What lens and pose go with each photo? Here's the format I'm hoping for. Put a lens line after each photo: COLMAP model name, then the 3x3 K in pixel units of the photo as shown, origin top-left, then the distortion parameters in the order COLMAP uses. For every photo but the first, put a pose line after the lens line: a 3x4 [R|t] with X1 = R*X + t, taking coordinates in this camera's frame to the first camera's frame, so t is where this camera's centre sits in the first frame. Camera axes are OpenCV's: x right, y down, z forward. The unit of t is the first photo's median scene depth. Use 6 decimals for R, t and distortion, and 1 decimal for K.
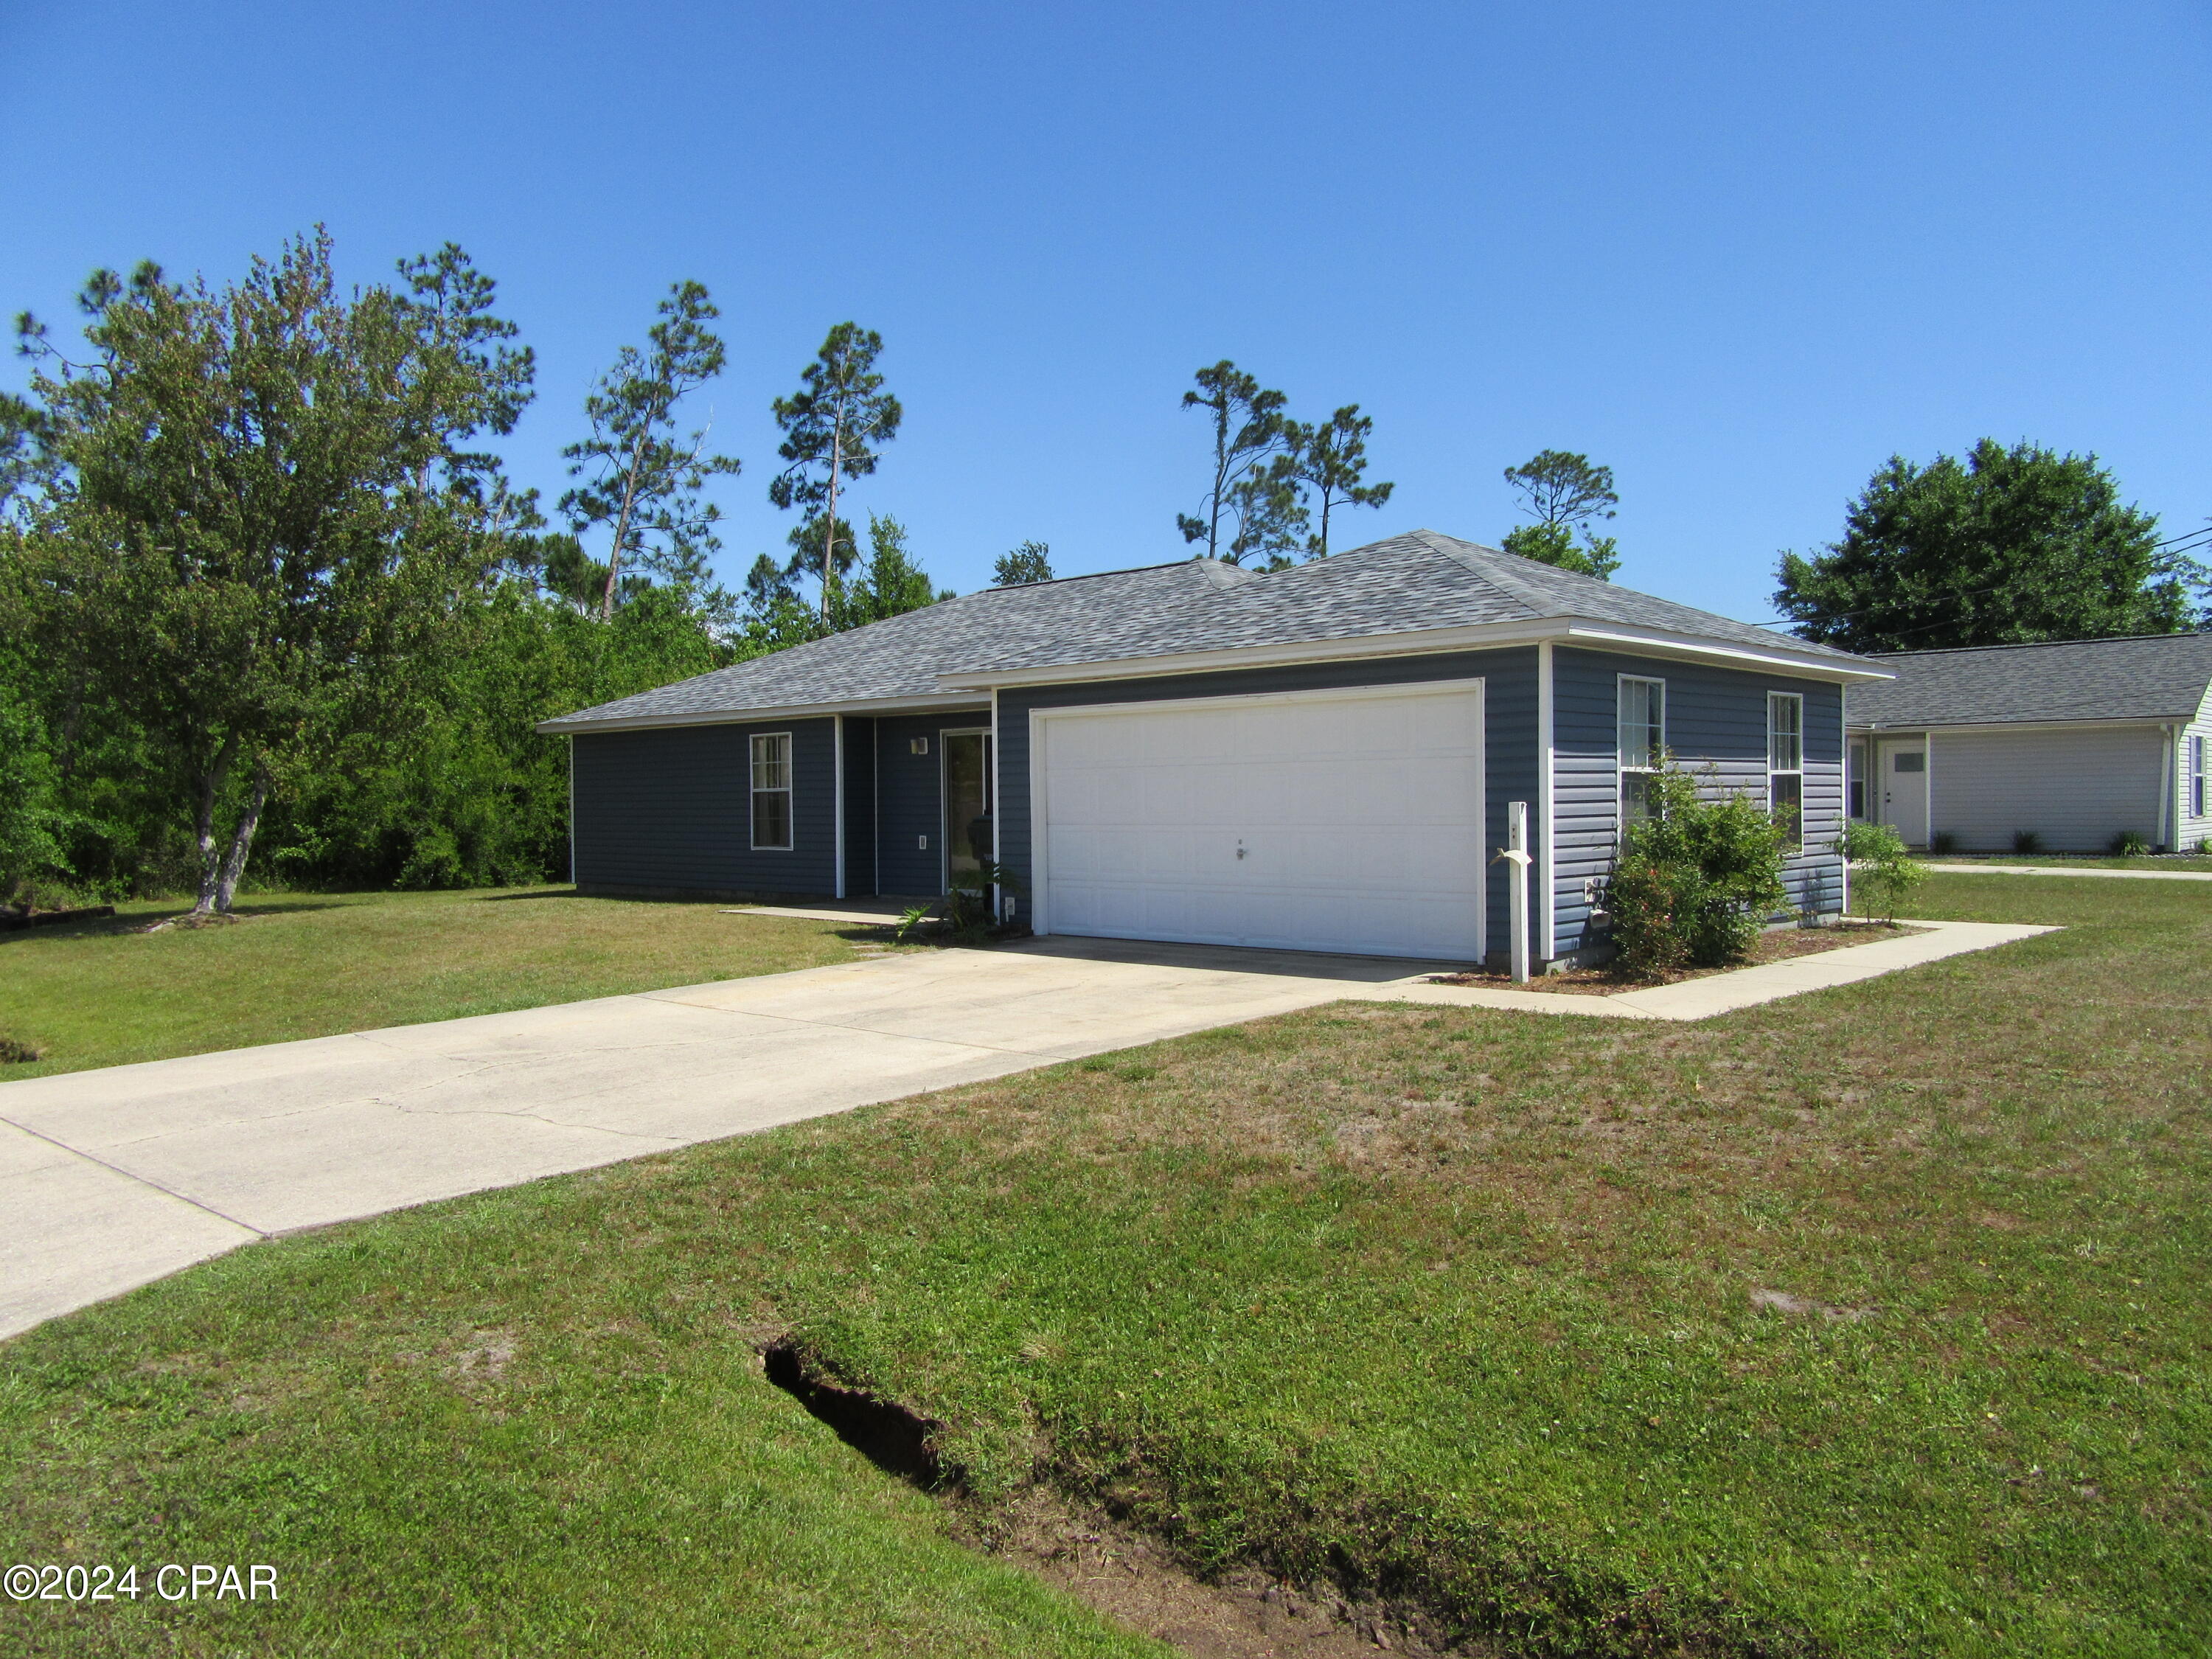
lens RADIAL K [[1630.6, 0, 1089.5], [0, 1630.6, 815.8], [0, 0, 1]] dist [-0.014556, 0.018422]
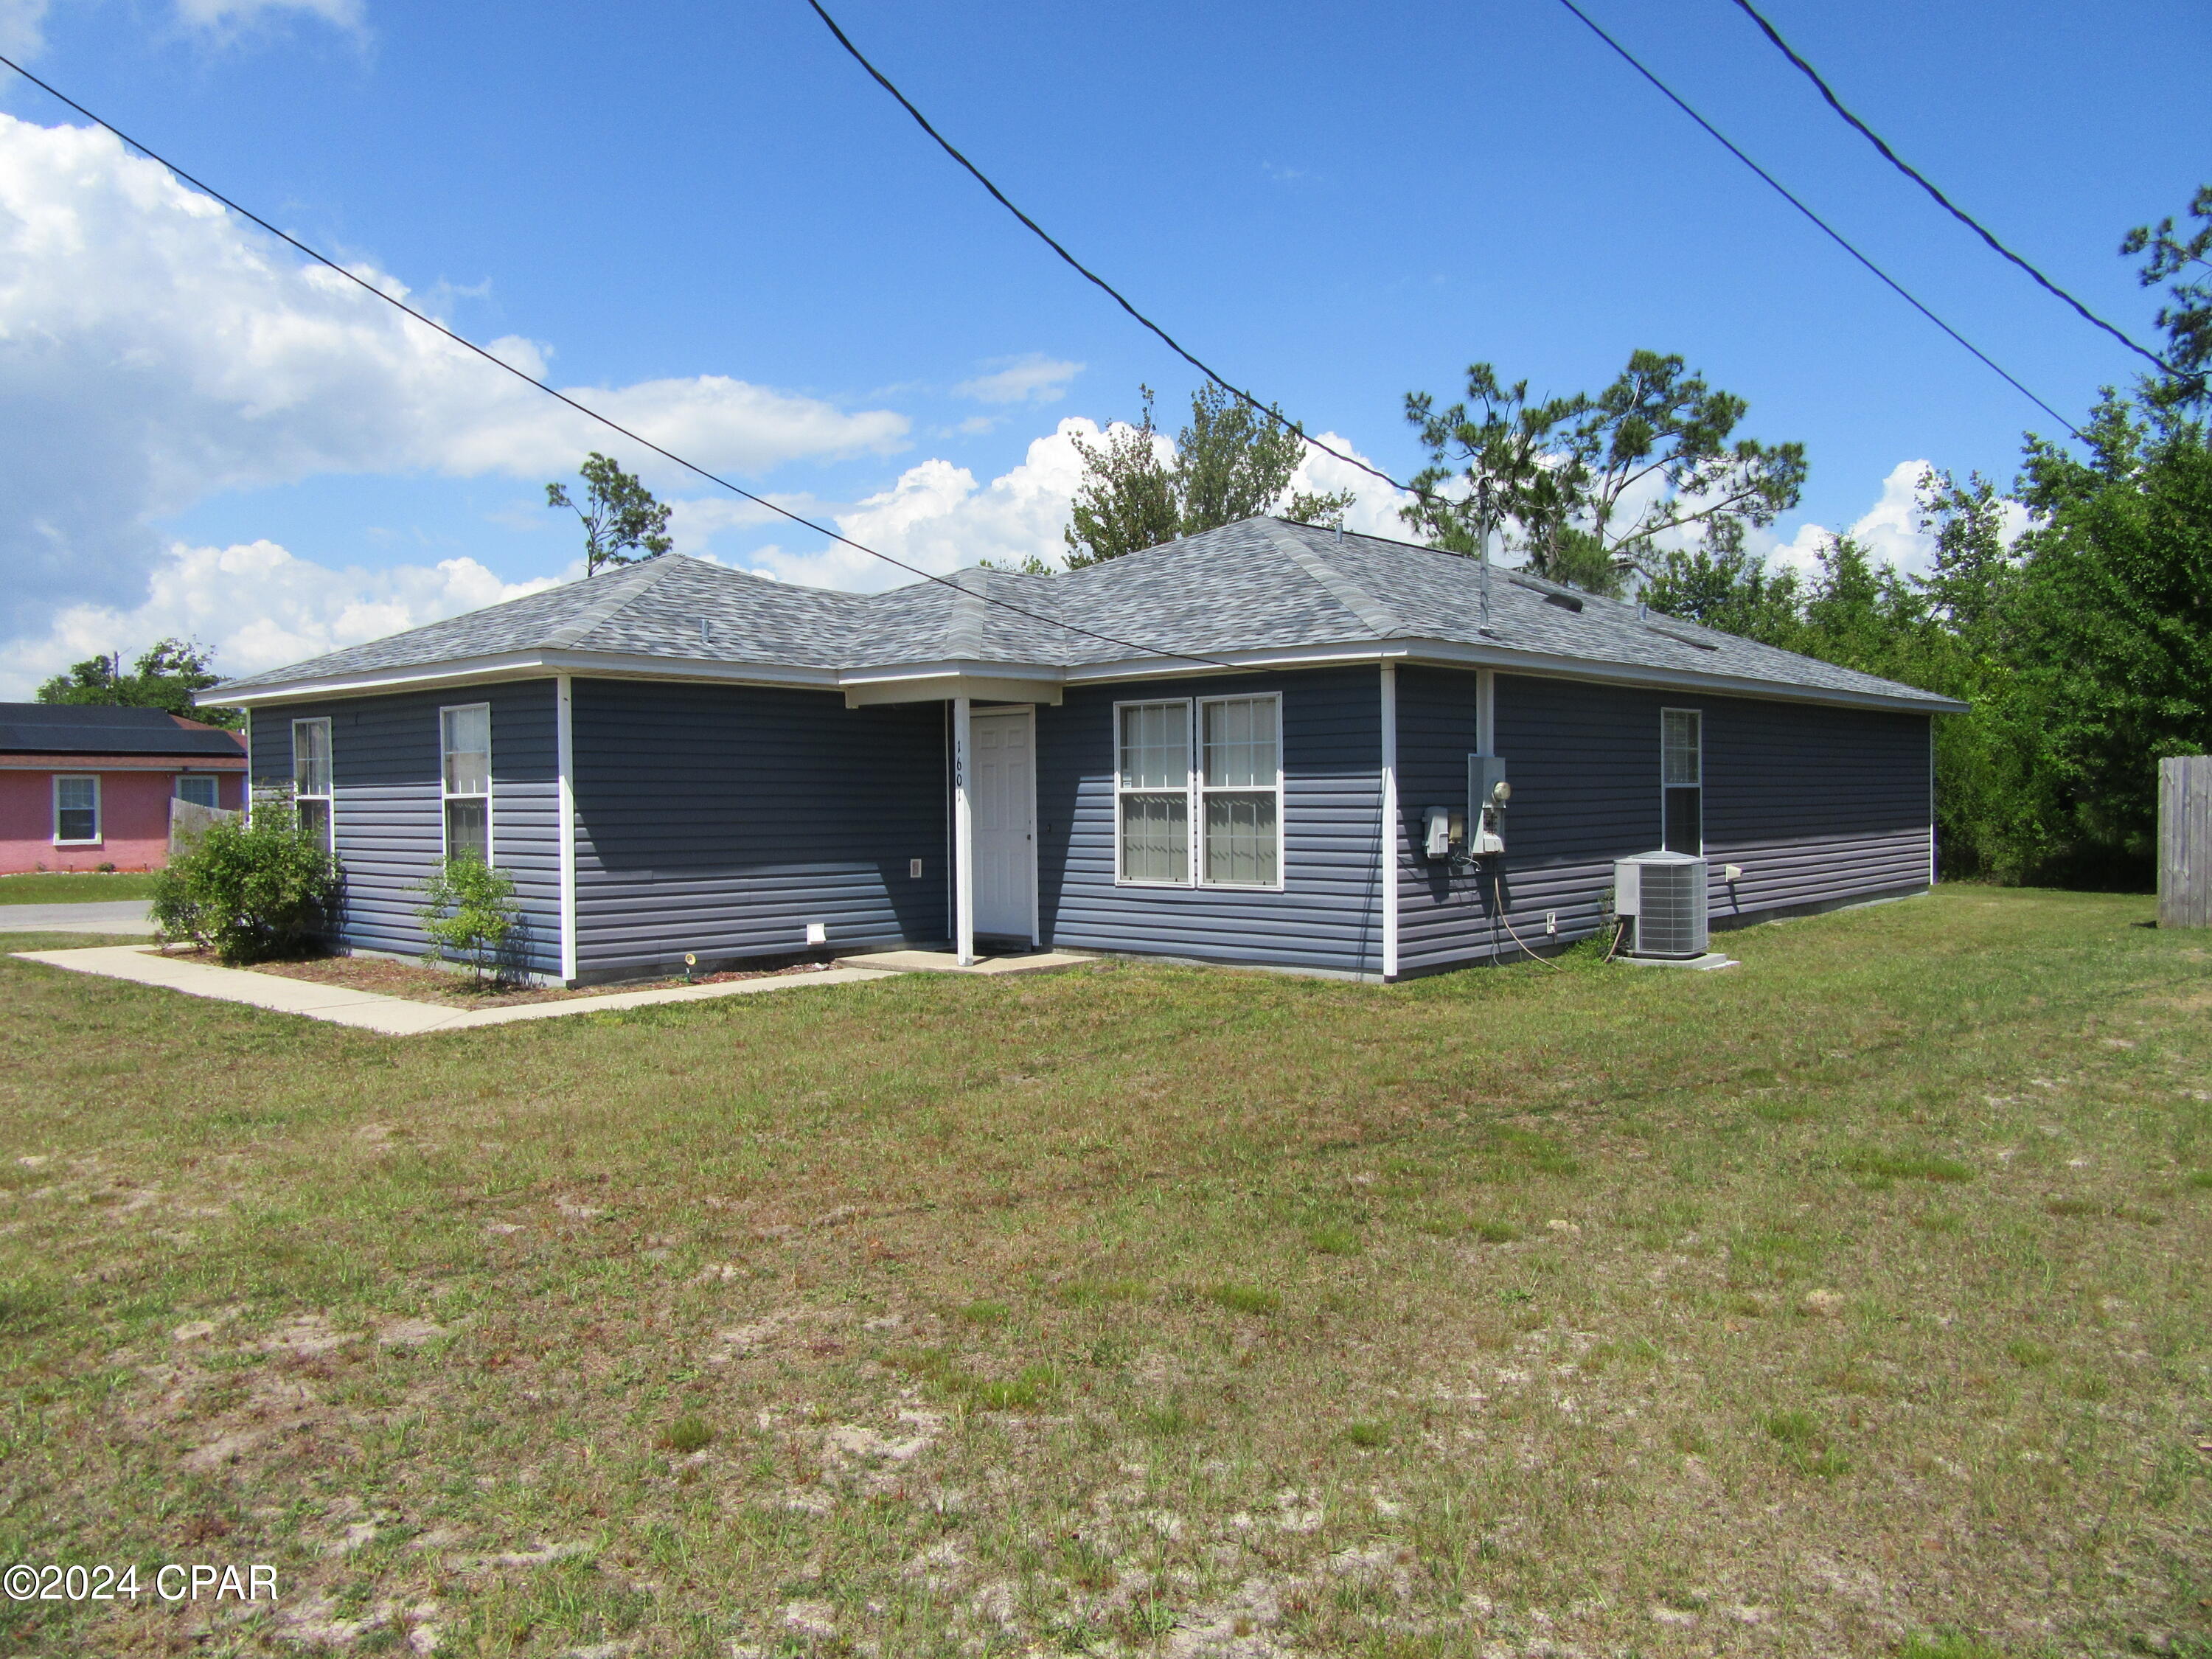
lens RADIAL K [[1630.6, 0, 1106.8], [0, 1630.6, 825.5], [0, 0, 1]] dist [-0.014556, 0.018422]
pose [[0.014342, 0.023095, -0.999630, 0.399748], [0.001396, 0.999732, 0.023118, -0.009322], [0.999896, -0.001727, 0.014306, 0.405115]]
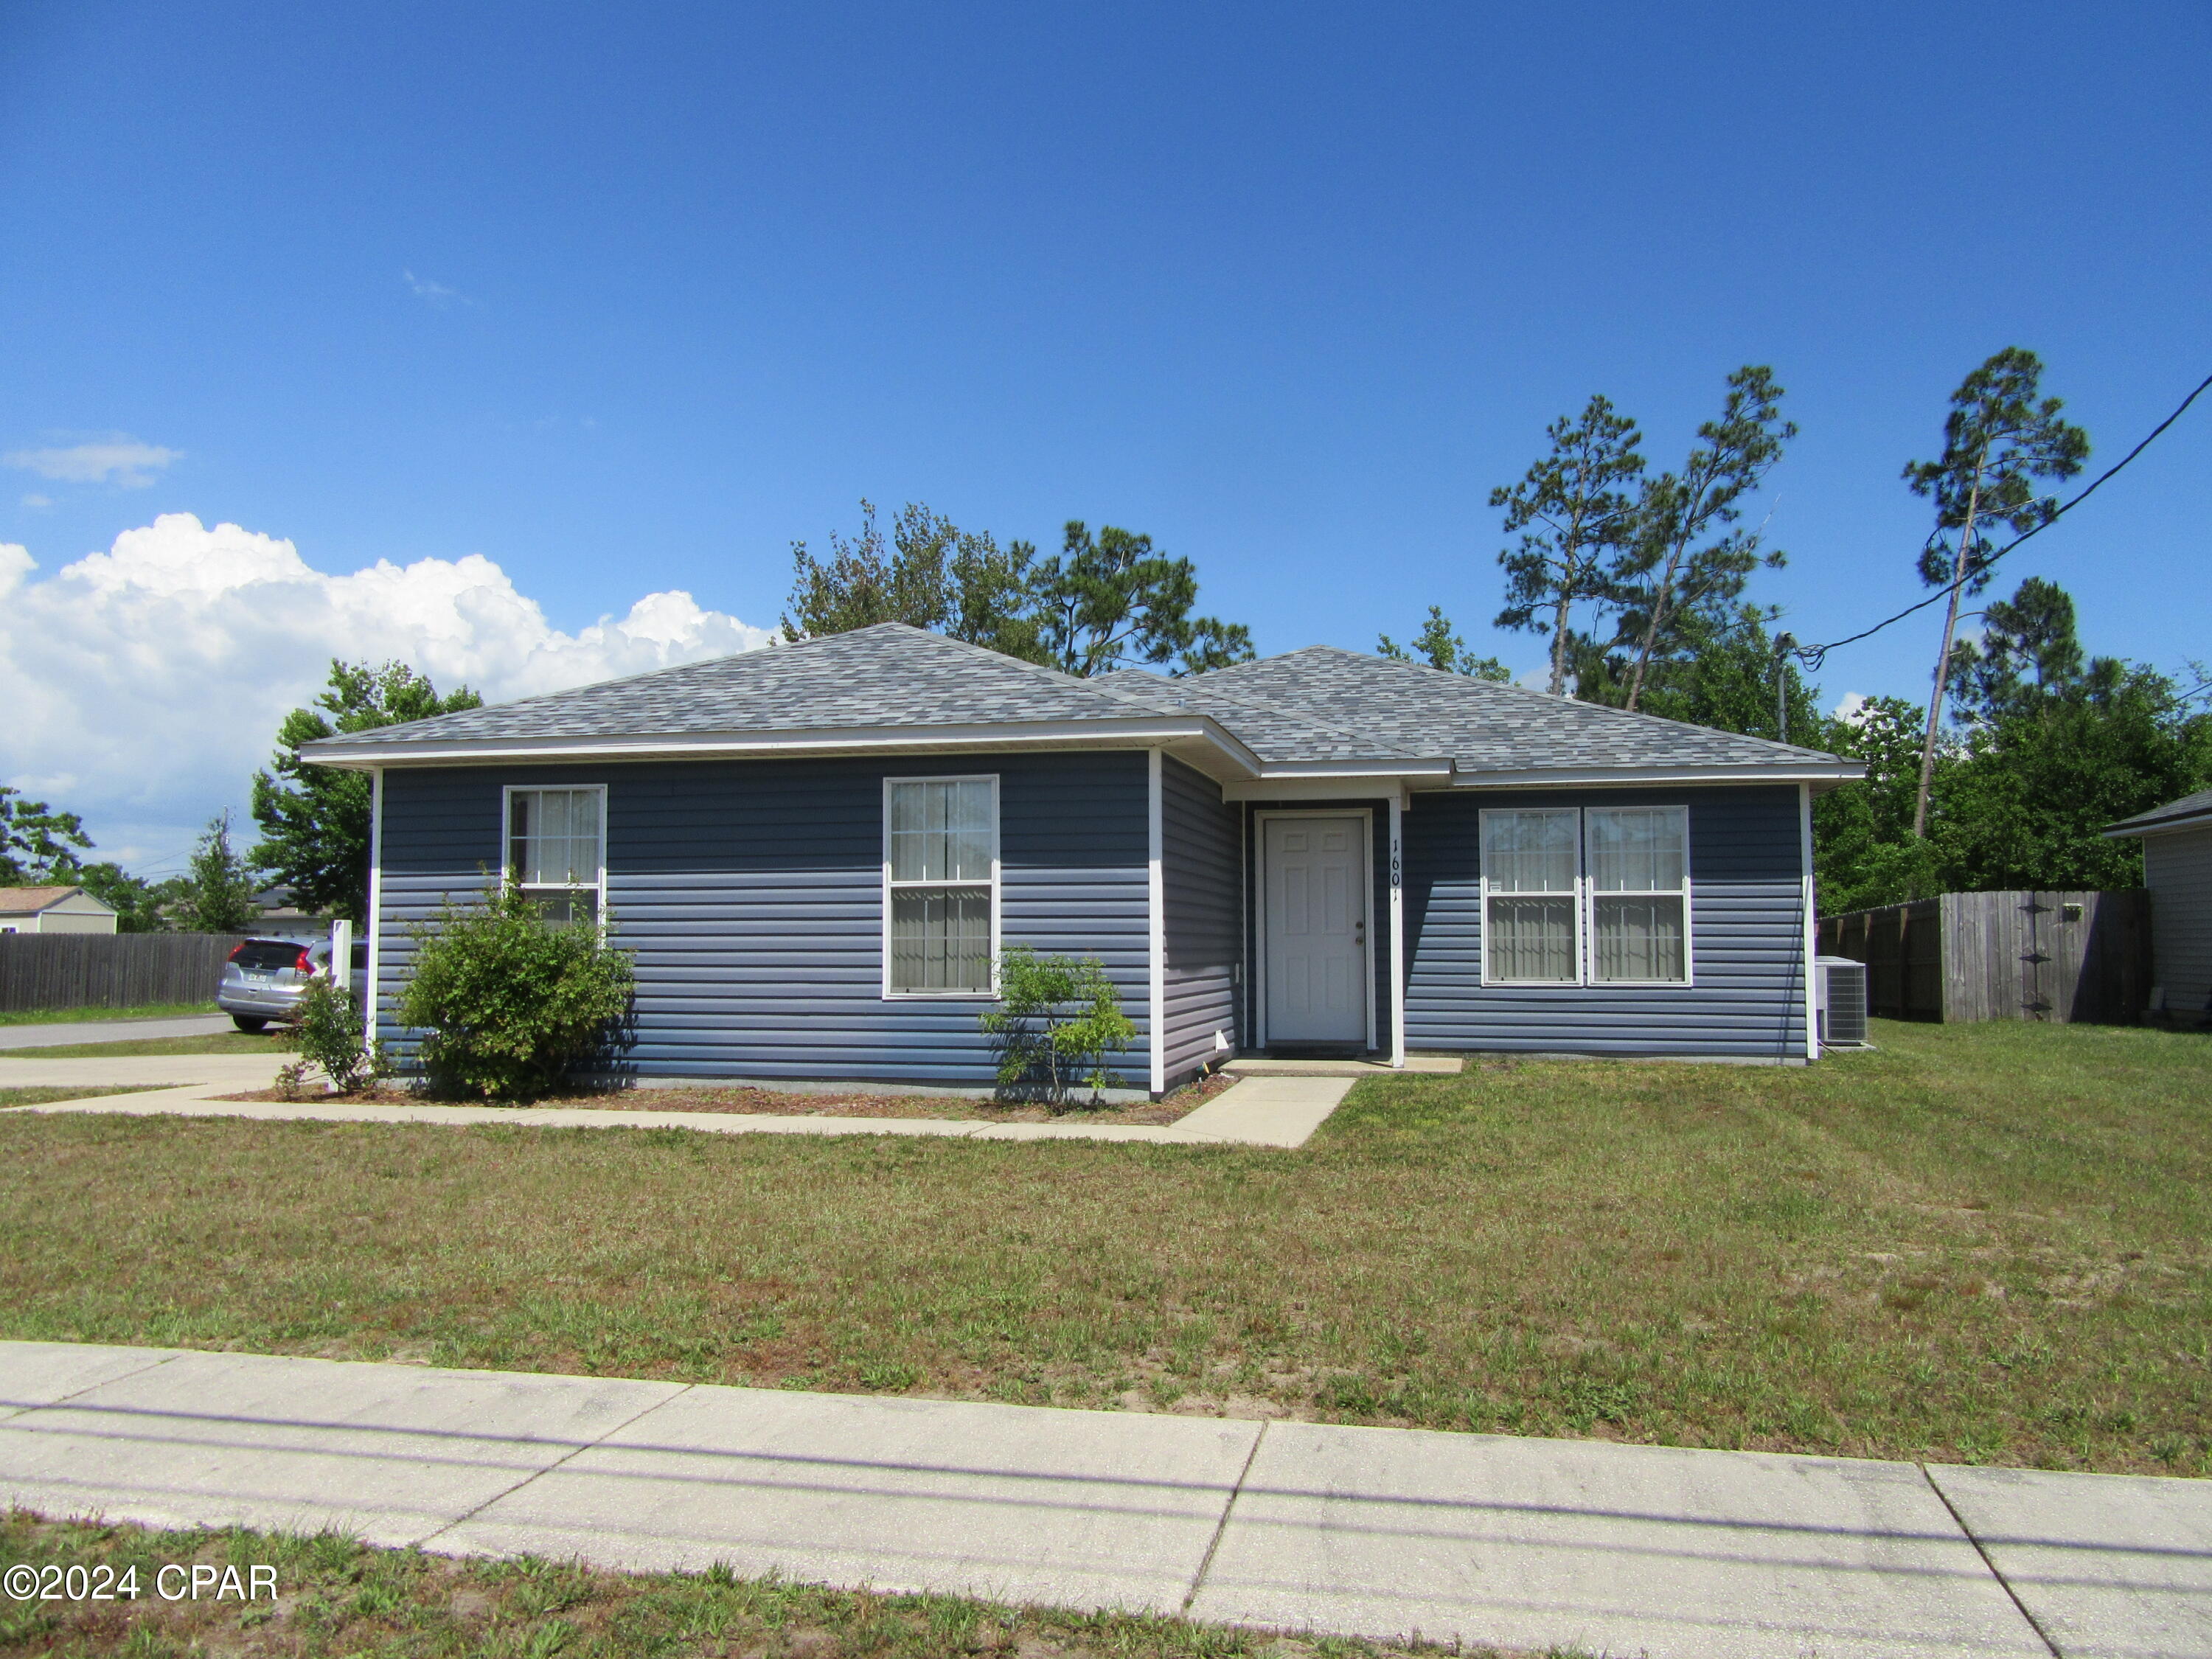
lens RADIAL K [[1630.6, 0, 1096.9], [0, 1630.6, 834.5], [0, 0, 1]] dist [-0.014556, 0.018422]
pose [[0.504960, -0.050468, -0.861666, 0.337536], [-0.009424, 0.997907, -0.063970, -0.000575], [0.863091, 0.040423, 0.503428, 0.210127]]
